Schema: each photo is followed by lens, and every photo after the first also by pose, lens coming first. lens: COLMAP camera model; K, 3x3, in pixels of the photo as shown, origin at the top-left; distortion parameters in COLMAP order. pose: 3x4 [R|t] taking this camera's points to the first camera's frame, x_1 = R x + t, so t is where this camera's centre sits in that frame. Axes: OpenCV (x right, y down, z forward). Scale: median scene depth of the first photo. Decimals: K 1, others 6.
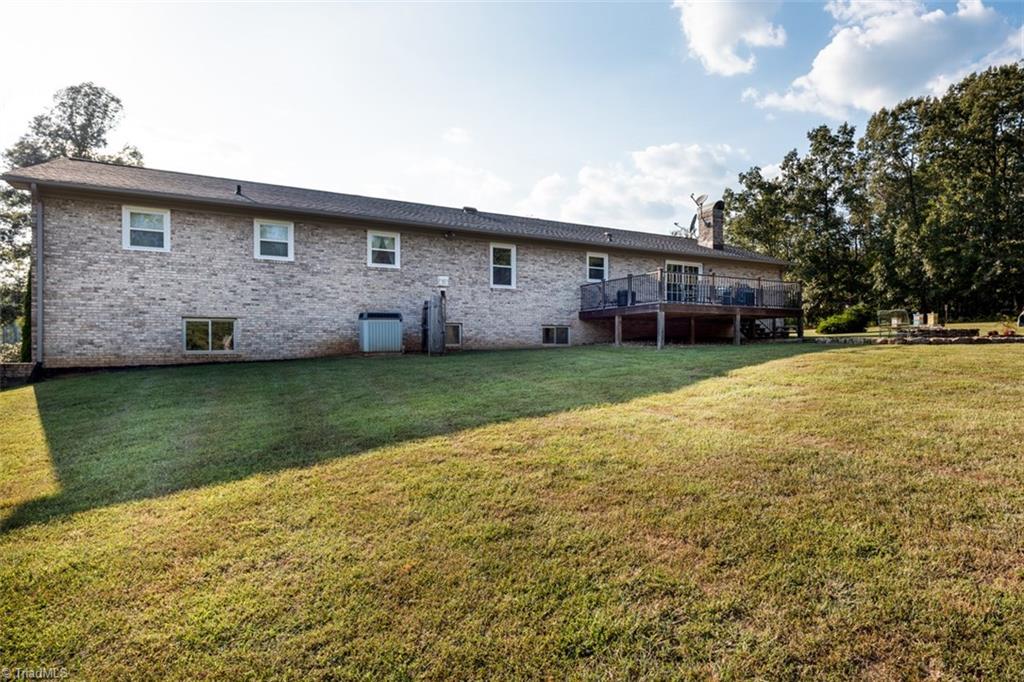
lens RADIAL K [[495.1, 0, 538.9], [0, 495.1, 327.2], [0, 0, 1]] dist [-0.000548, -0.000238]
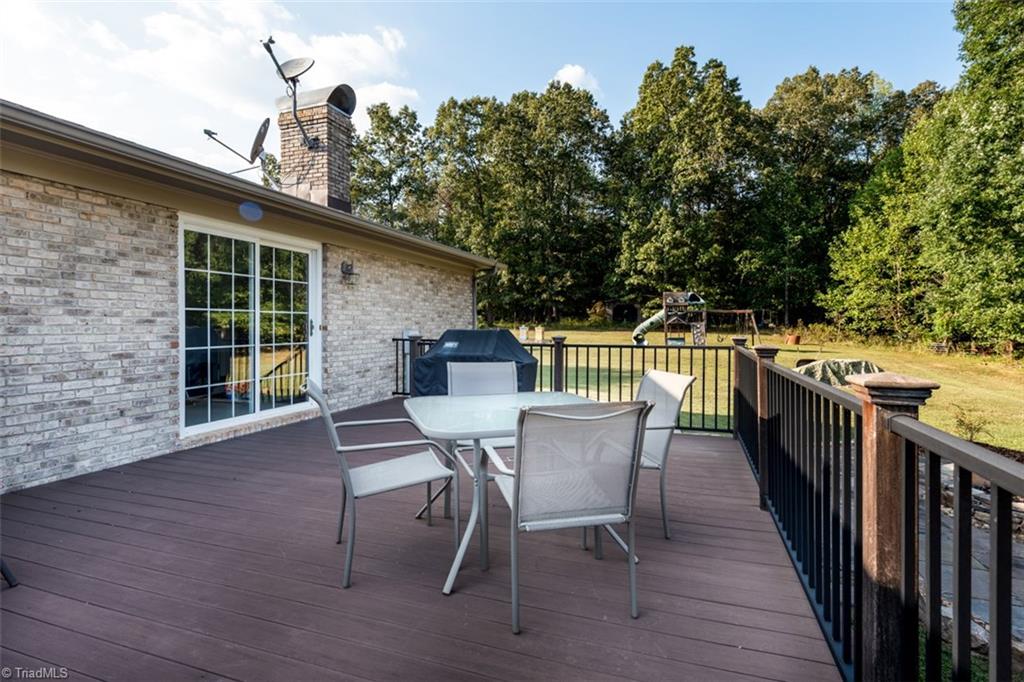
lens RADIAL K [[495.1, 0, 538.9], [0, 495.1, 327.2], [0, 0, 1]] dist [-0.000548, -0.000238]
pose [[0.638195, -0.020393, 0.769604, 0.084646], [-0.001258, 0.999620, 0.027531, -0.041072], [-0.769873, -0.018538, 0.637927, 0.332559]]
